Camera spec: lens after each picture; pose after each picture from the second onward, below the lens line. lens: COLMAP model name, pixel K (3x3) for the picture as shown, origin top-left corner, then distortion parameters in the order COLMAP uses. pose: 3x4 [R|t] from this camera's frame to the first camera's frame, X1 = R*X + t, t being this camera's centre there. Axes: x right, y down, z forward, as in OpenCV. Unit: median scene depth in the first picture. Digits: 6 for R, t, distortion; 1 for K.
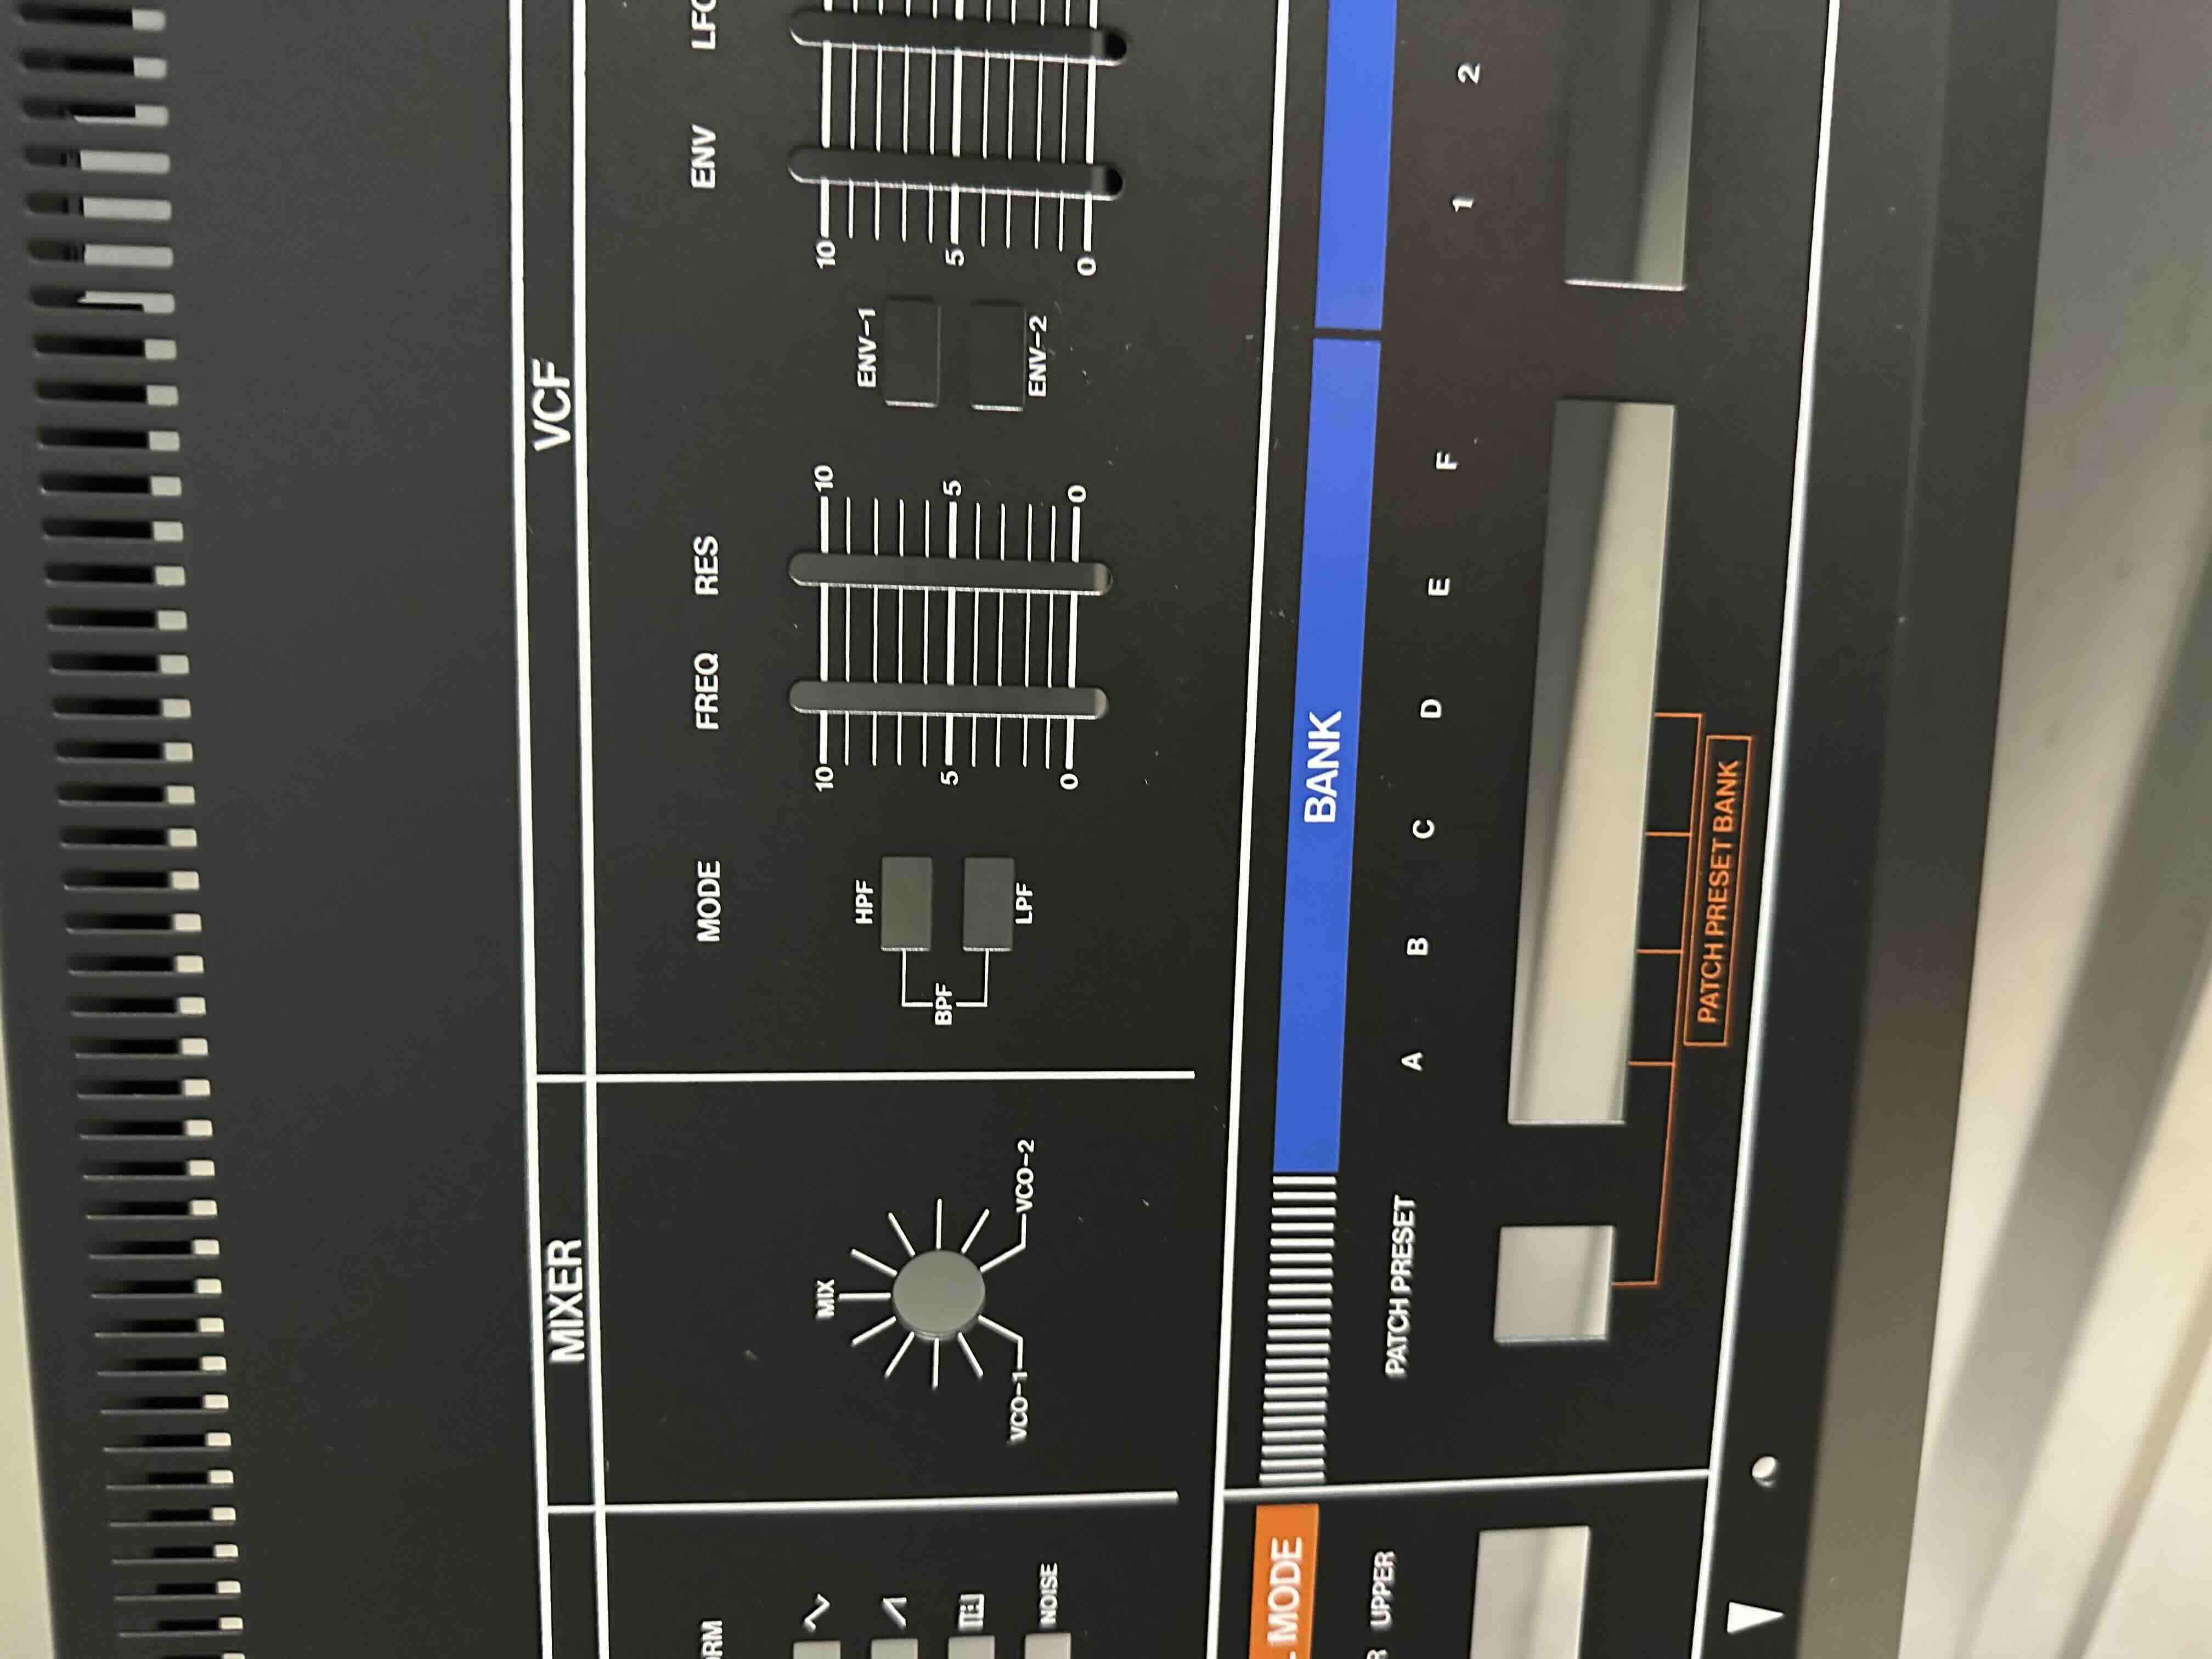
lens RADIAL K [[1553.5, 0, 1105.8], [0, 1553.5, 745.7], [0, 0, 1]] dist [0.061674, -0.163556]
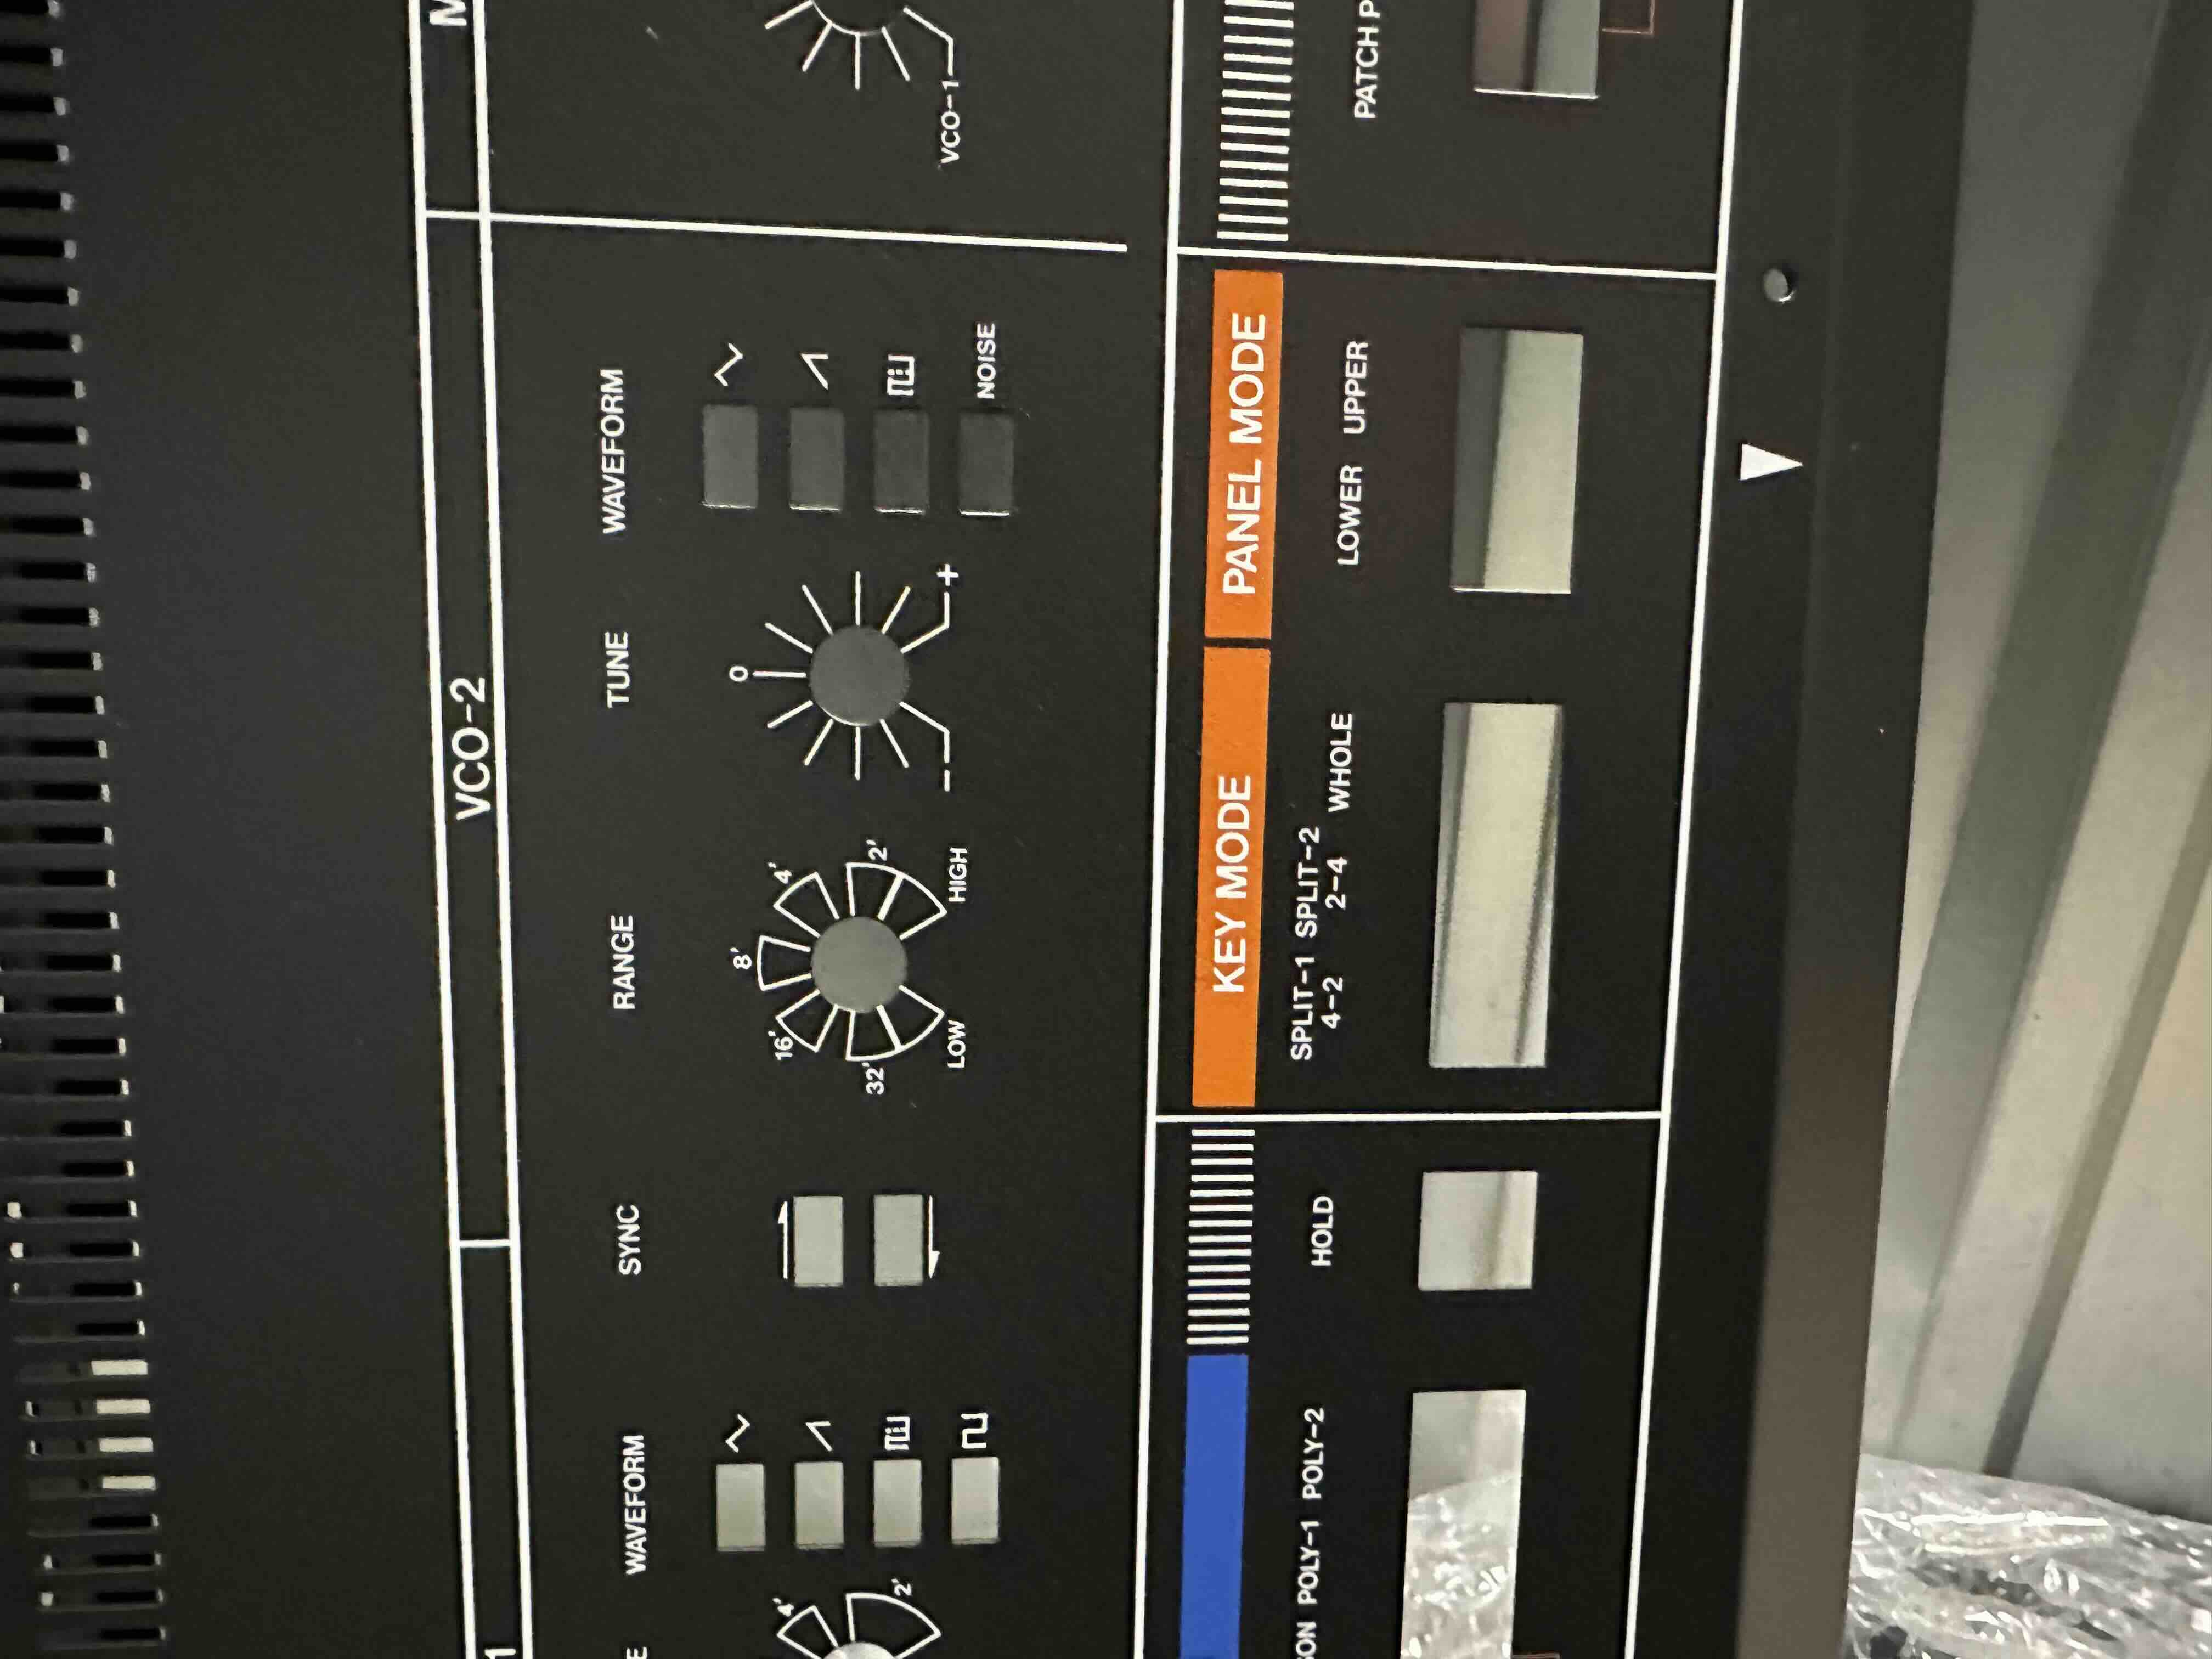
lens RADIAL K [[1558.4, 0, 1005.6], [0, 1558.4, 829.6], [0, 0, 1]] dist [-0.064389, 0.100288]
pose [[0.999854, -0.015910, -0.006251, -0.020405], [0.015924, 0.999871, 0.002130, 0.692557], [0.006216, -0.002230, 0.999978, 0.088976]]
